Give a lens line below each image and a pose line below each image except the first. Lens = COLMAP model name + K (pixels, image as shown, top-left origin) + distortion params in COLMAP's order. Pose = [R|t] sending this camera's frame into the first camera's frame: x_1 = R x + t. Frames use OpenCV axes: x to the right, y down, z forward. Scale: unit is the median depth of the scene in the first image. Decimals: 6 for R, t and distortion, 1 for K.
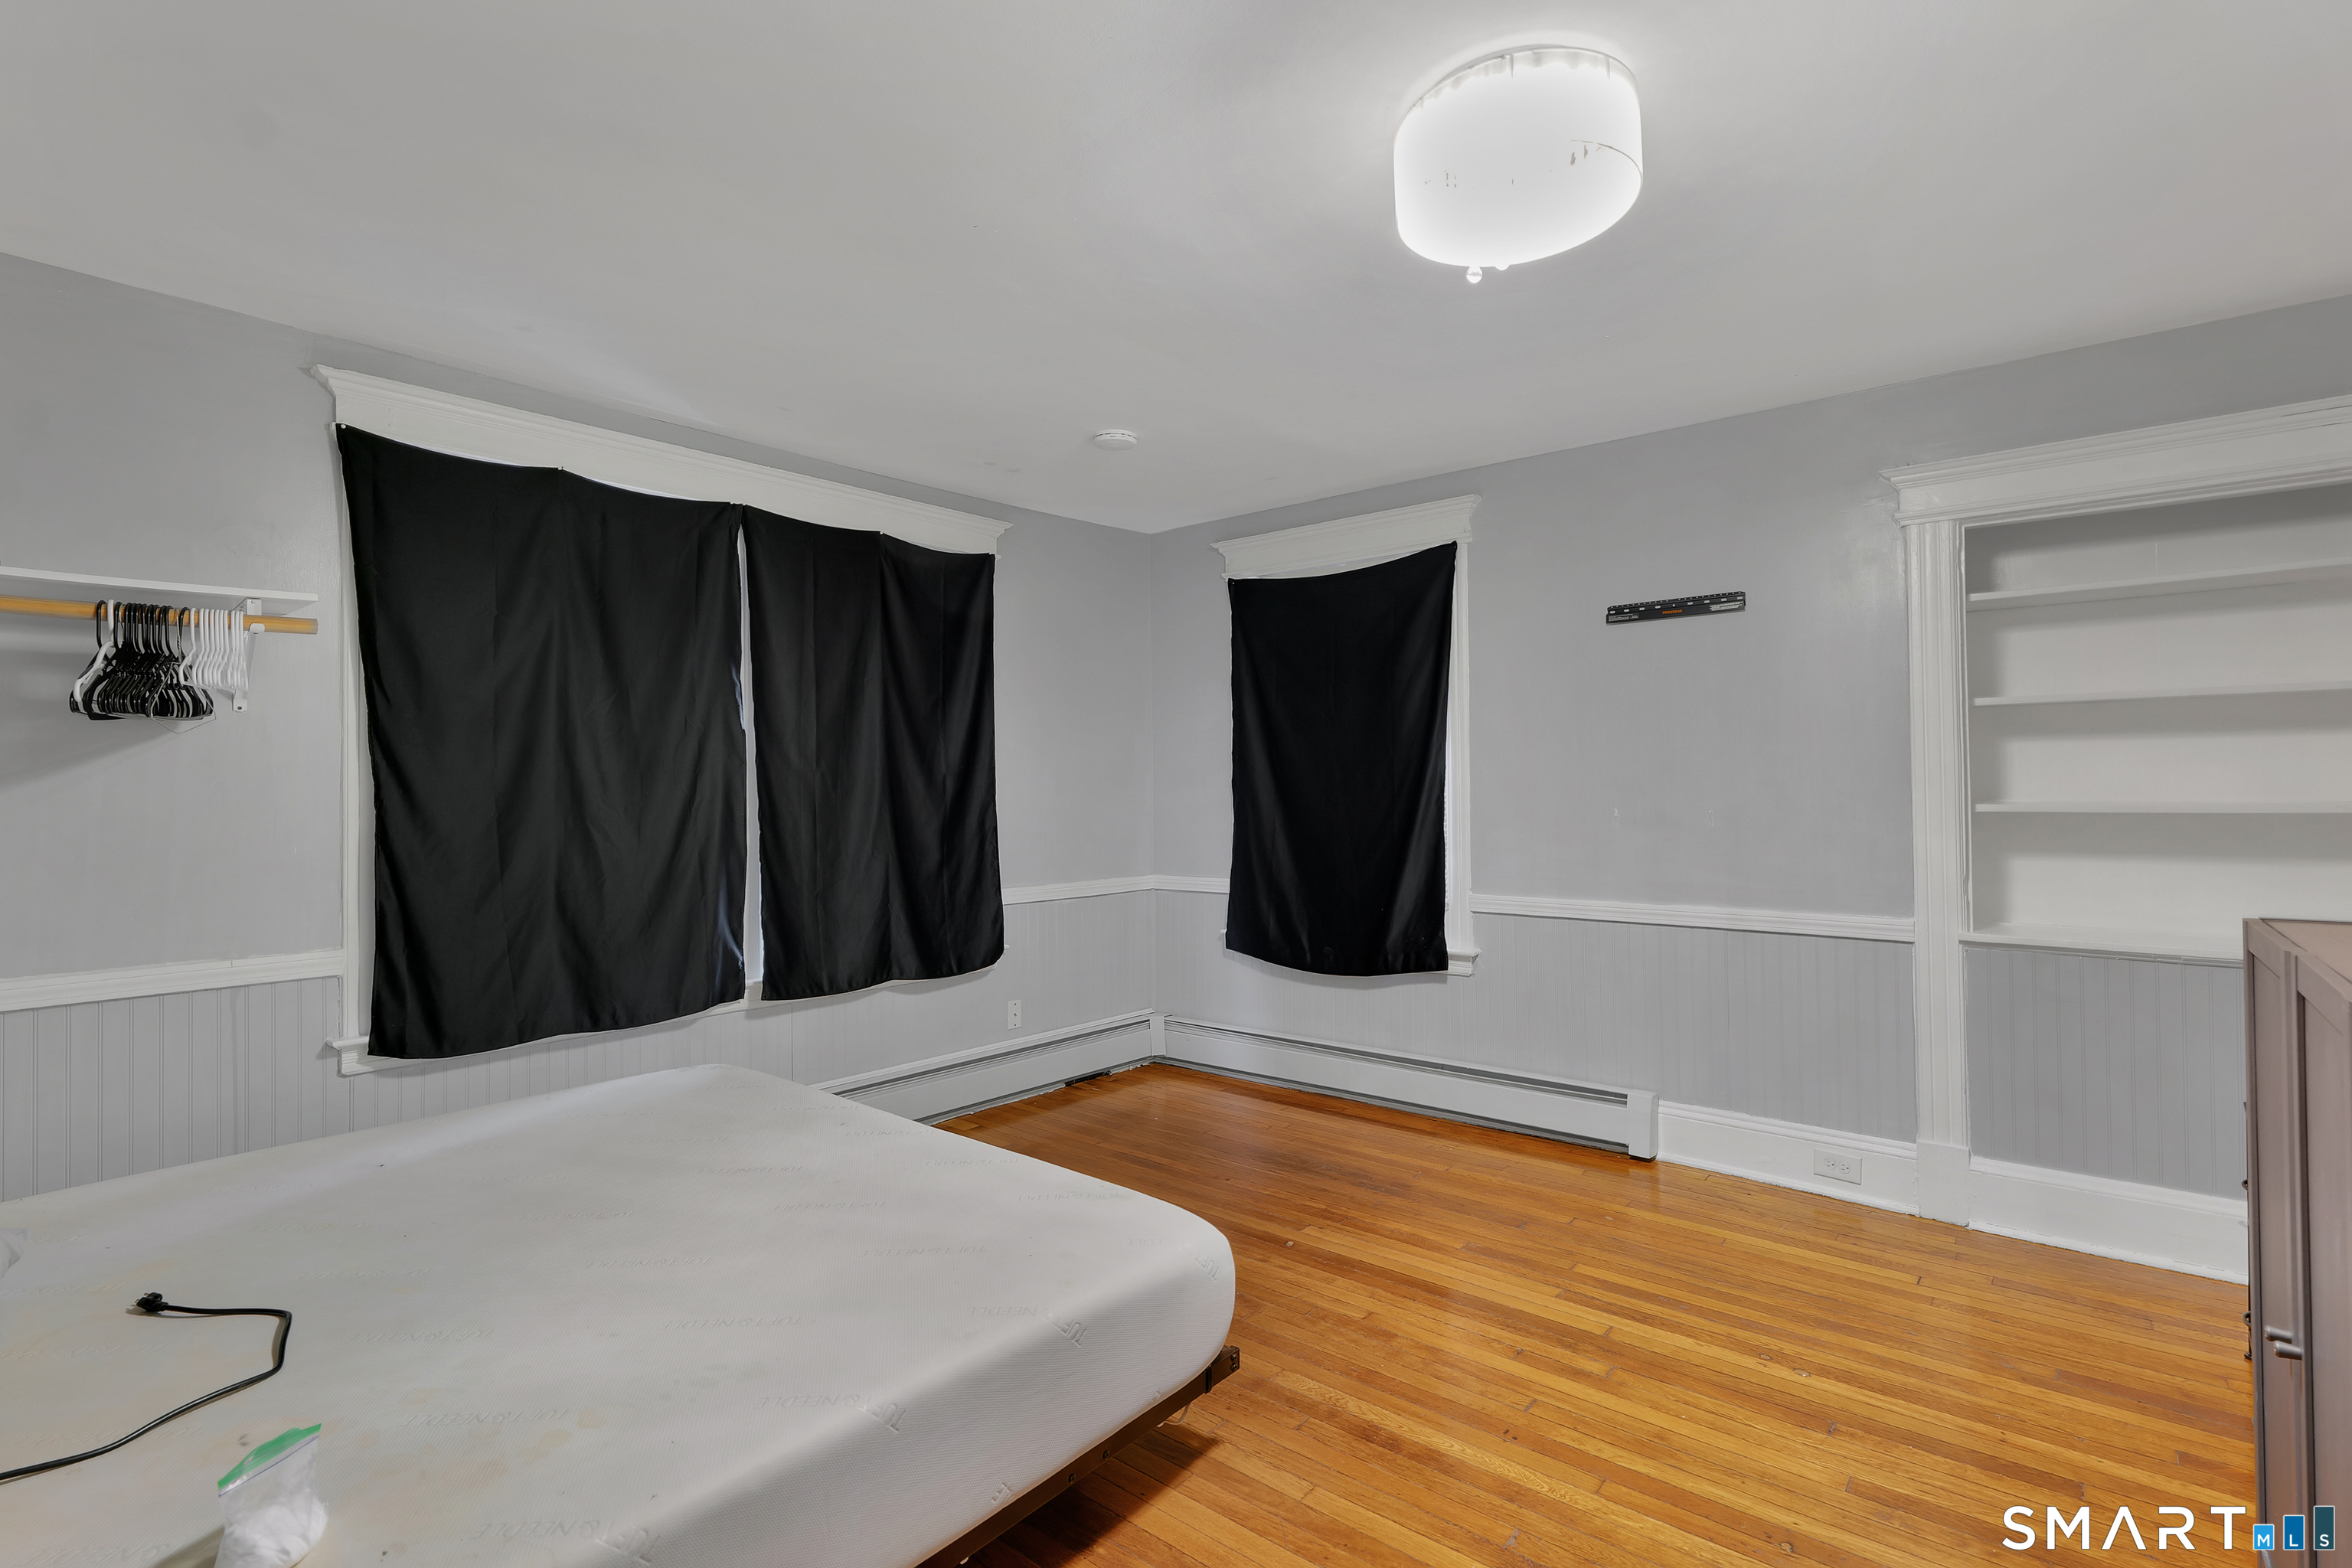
lens RADIAL K [[1104.8, 0, 1174.7], [0, 1104.8, 780.3], [0, 0, 1]] dist [0.000045, -0.000667]
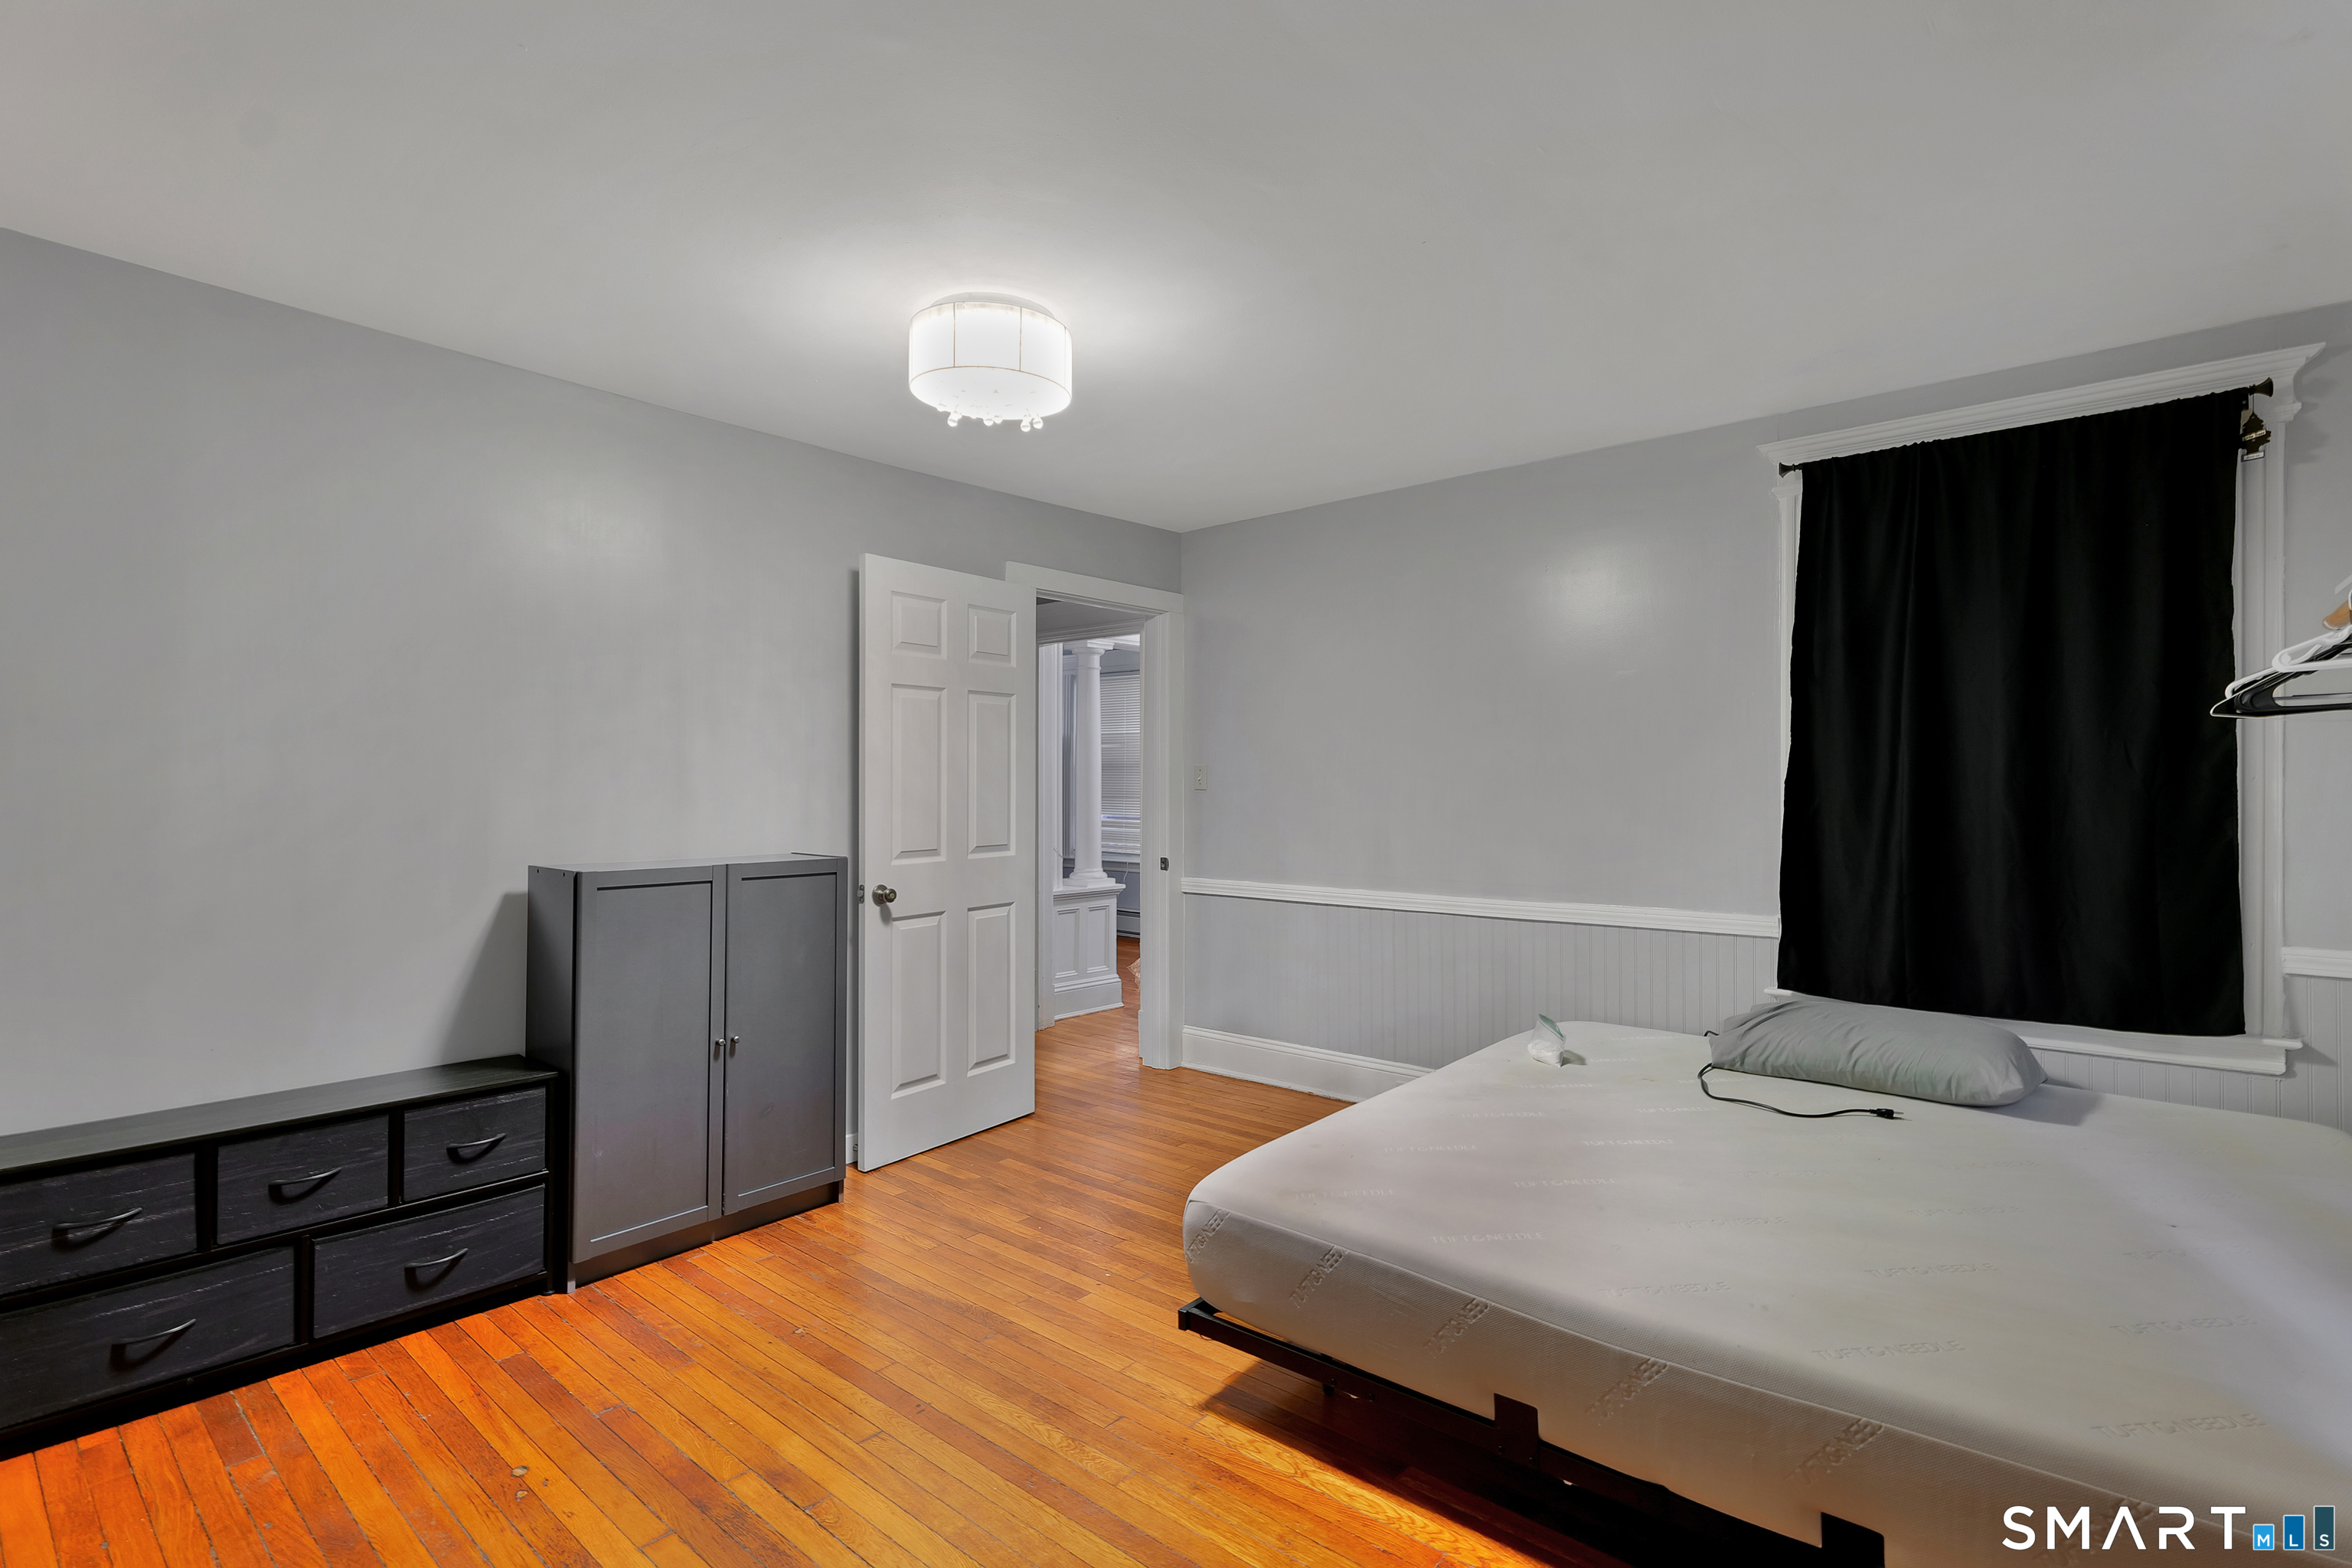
lens RADIAL K [[1104.8, 0, 1176.9], [0, 1104.8, 782.1], [0, 0, 1]] dist [0.000045, -0.000667]
pose [[-0.999906, -0.000755, 0.013669, 0.045326], [-0.000846, 0.999977, -0.006660, 0.000465], [-0.013664, -0.006671, -0.999884, 2.059599]]
